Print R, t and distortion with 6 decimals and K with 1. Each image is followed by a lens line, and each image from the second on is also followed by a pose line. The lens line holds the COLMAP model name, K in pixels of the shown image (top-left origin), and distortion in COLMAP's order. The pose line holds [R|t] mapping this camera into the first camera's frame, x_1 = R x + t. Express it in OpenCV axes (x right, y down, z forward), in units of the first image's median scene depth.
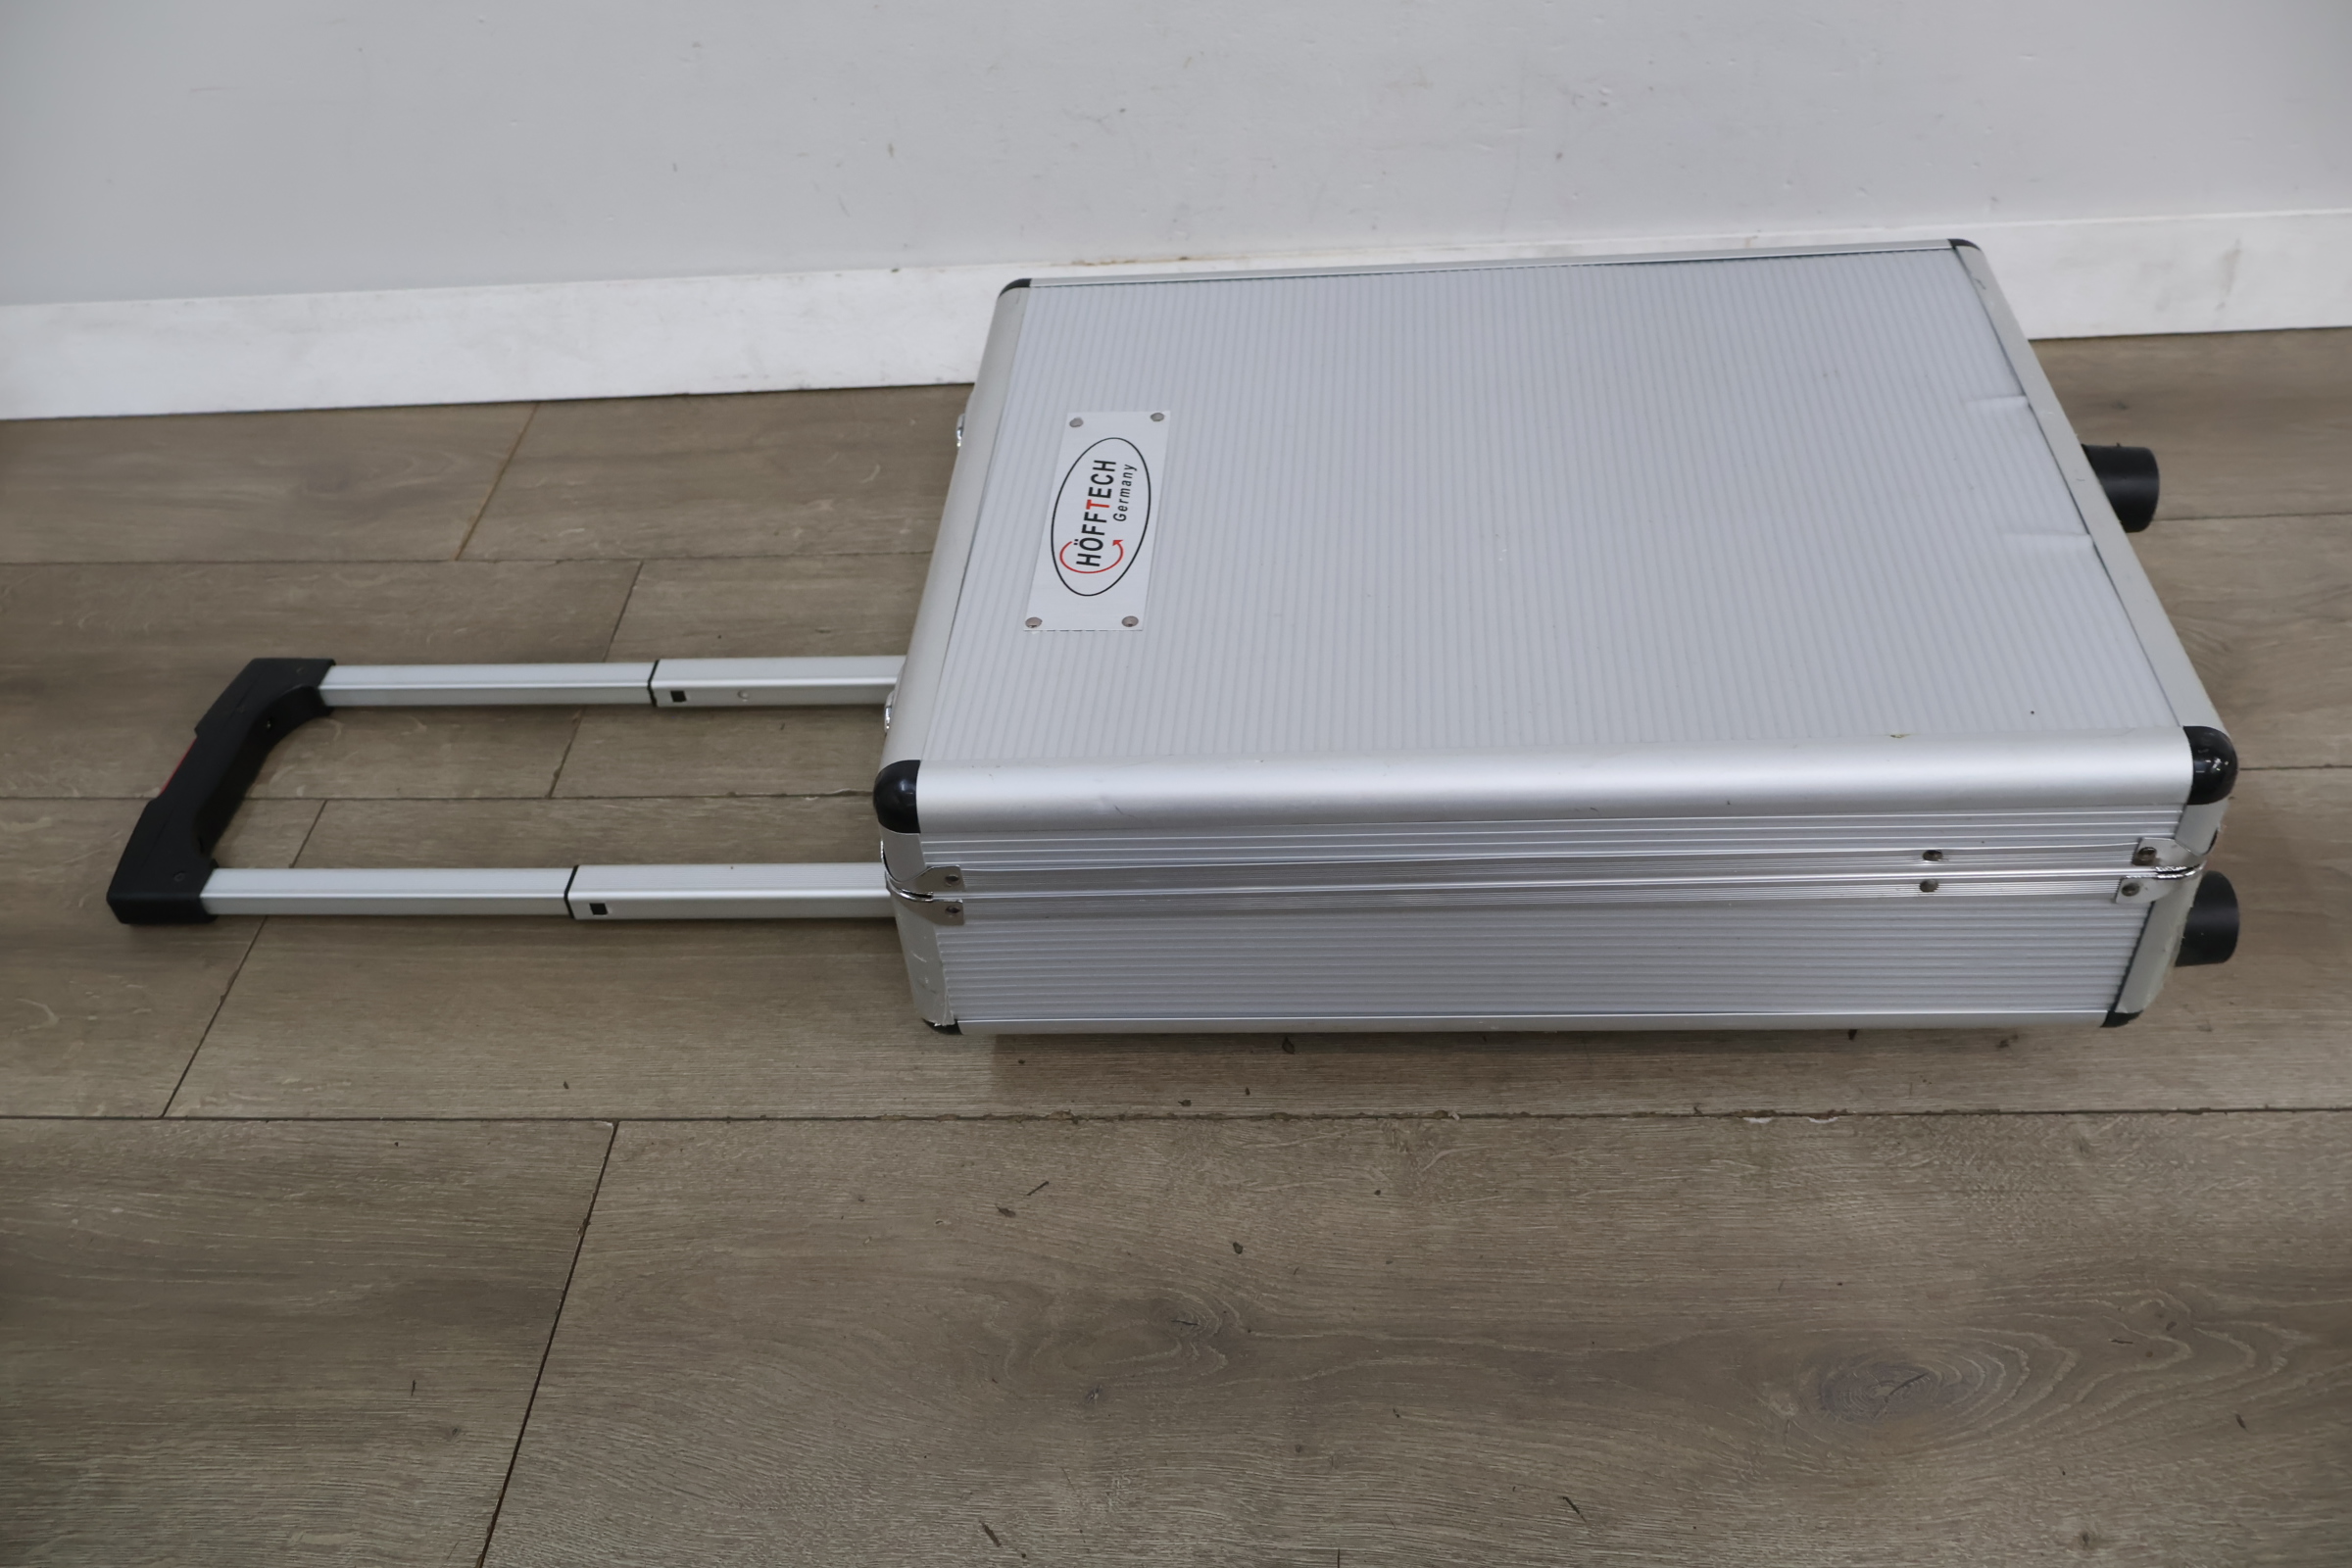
lens RADIAL K [[2033.7, 0, 1173.3], [0, 2033.7, 790.1], [0, 0, 1]] dist [0.009443, 0.003762]
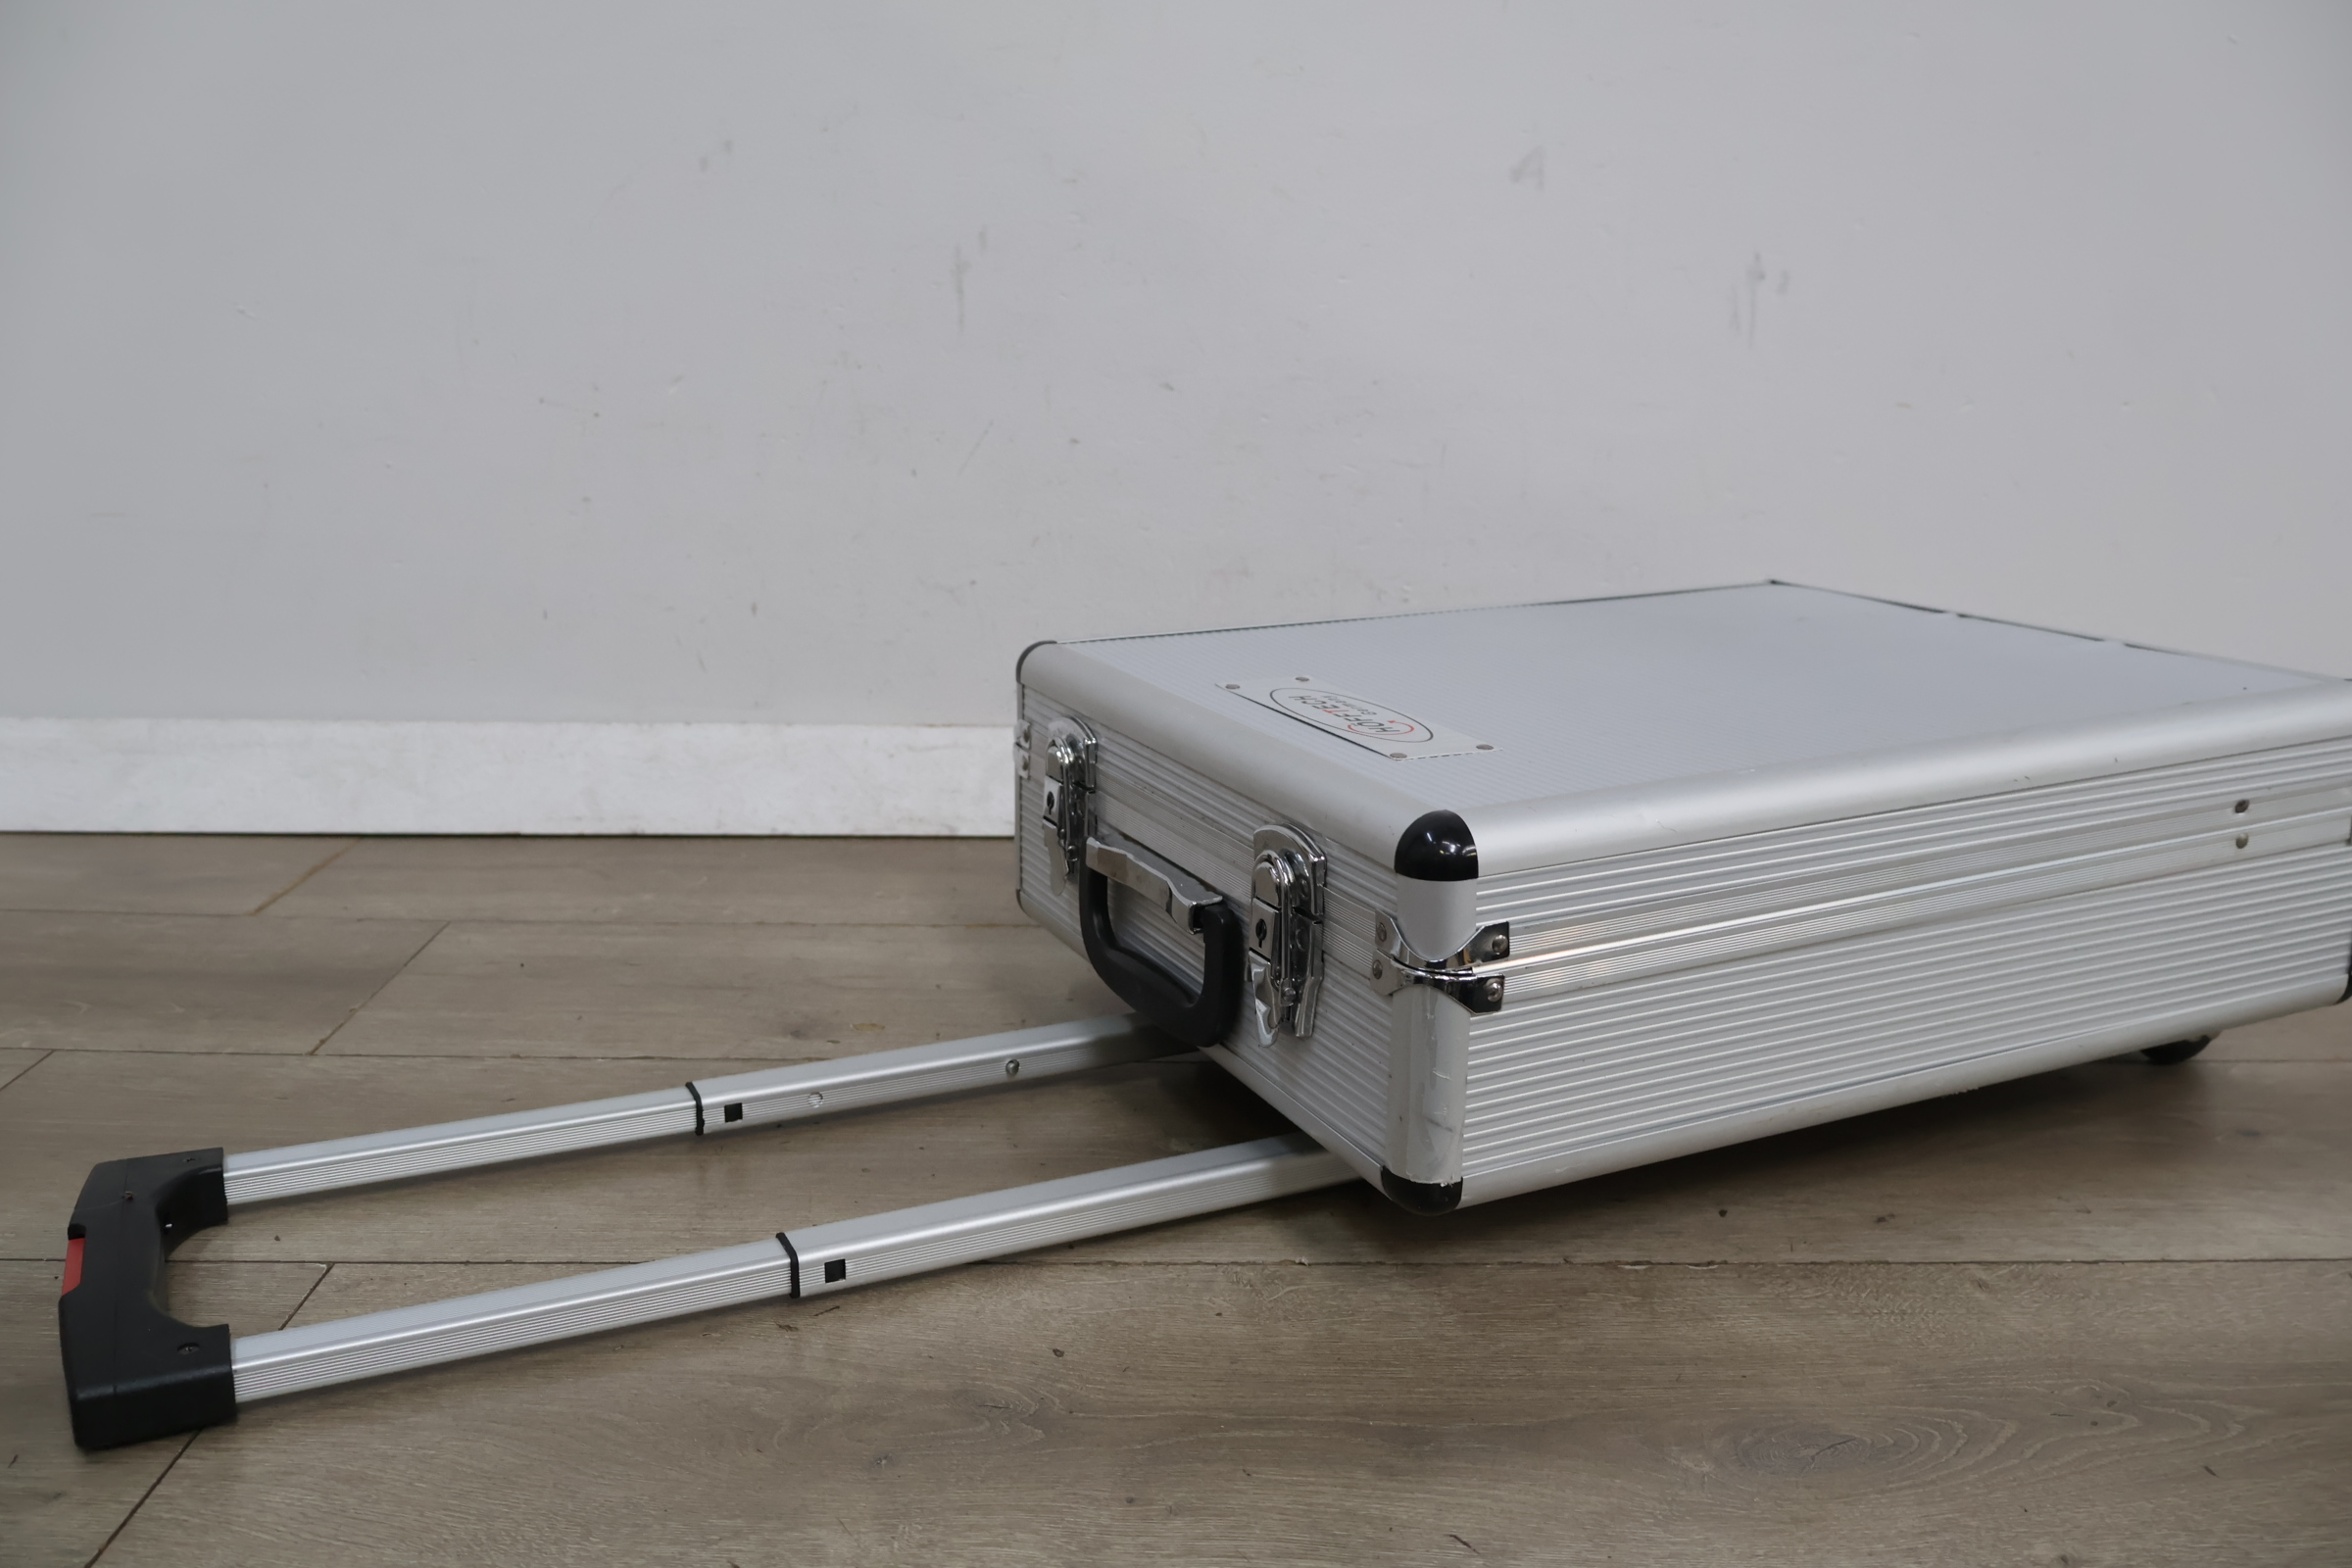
lens RADIAL K [[2039.3, 0, 1173.0], [0, 2039.3, 785.9], [0, 0, 1]] dist [0.013083, 0.000892]
pose [[0.994654, 0.058507, 0.085090, -0.007010], [-0.009611, 0.872883, -0.487836, 0.409263], [-0.102816, 0.484410, 0.868778, 0.122156]]
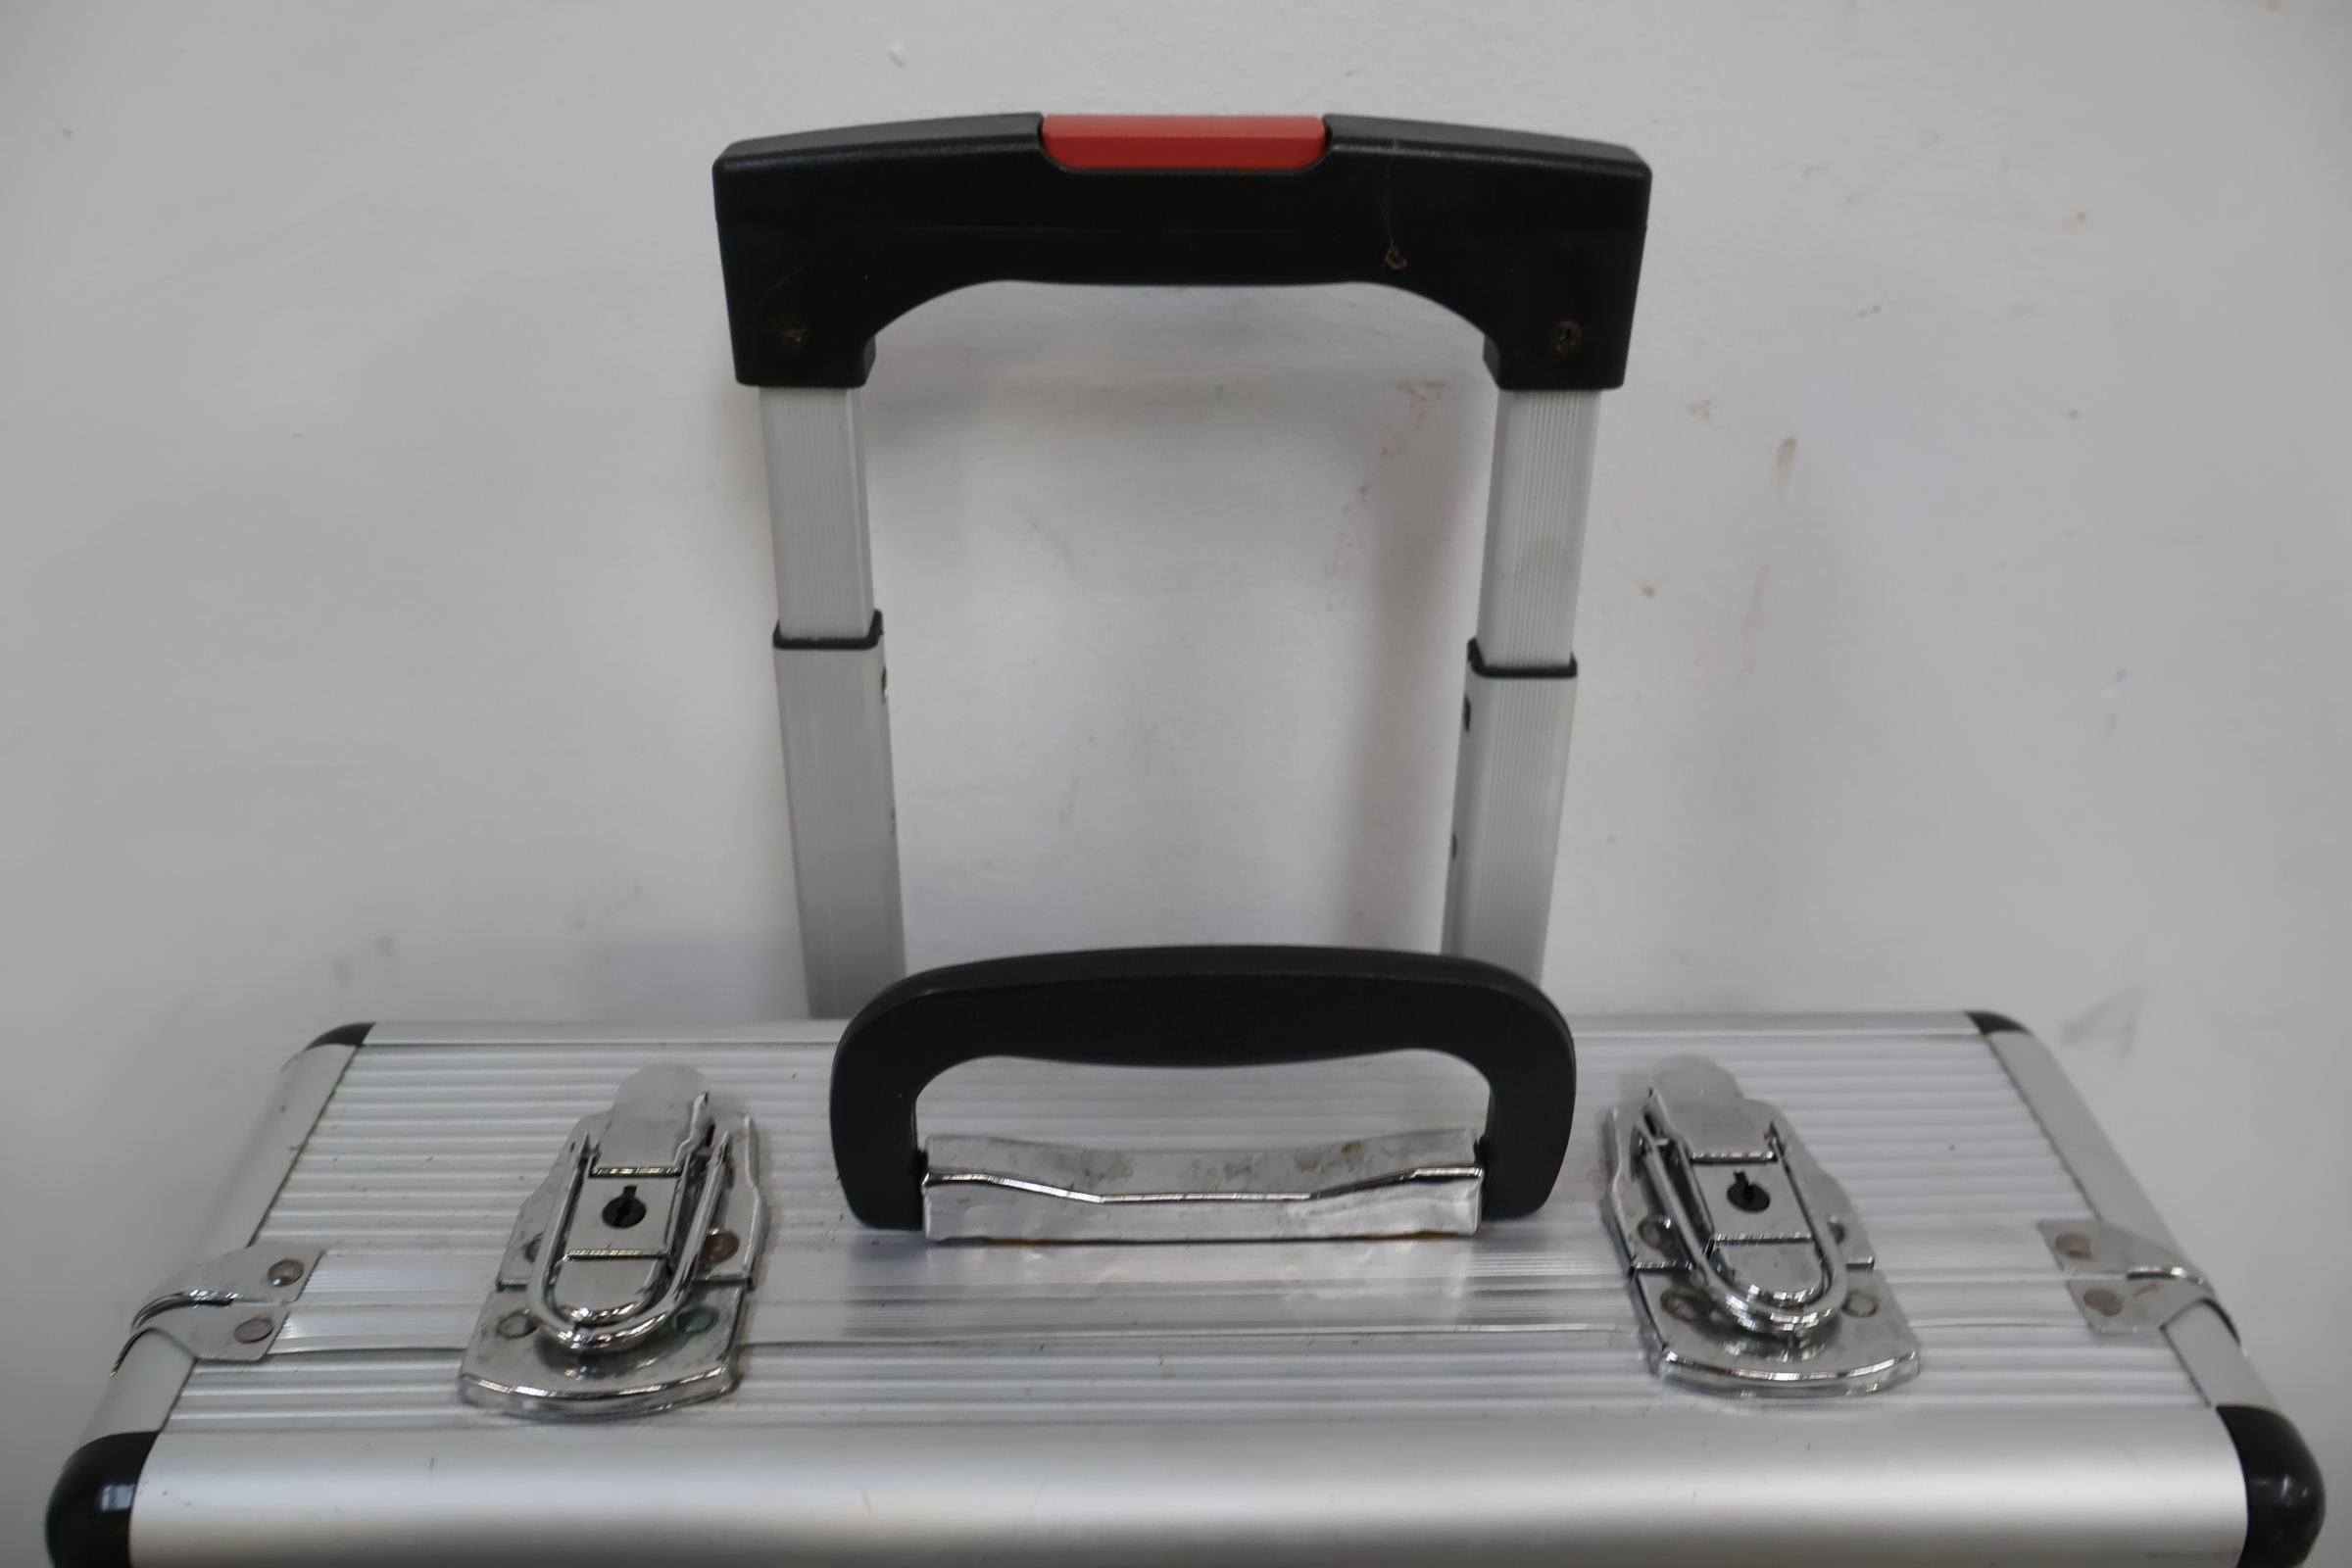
lens RADIAL K [[1974.4, 0, 1148.8], [0, 1974.4, 743.1], [0, 0, 1]] dist [0.003774, 0.002668]
pose [[0.998033, 0.062591, 0.003425, 0.027017], [-0.060379, 0.974570, -0.215797, -0.617706], [-0.016845, 0.215166, 0.976432, 0.508038]]
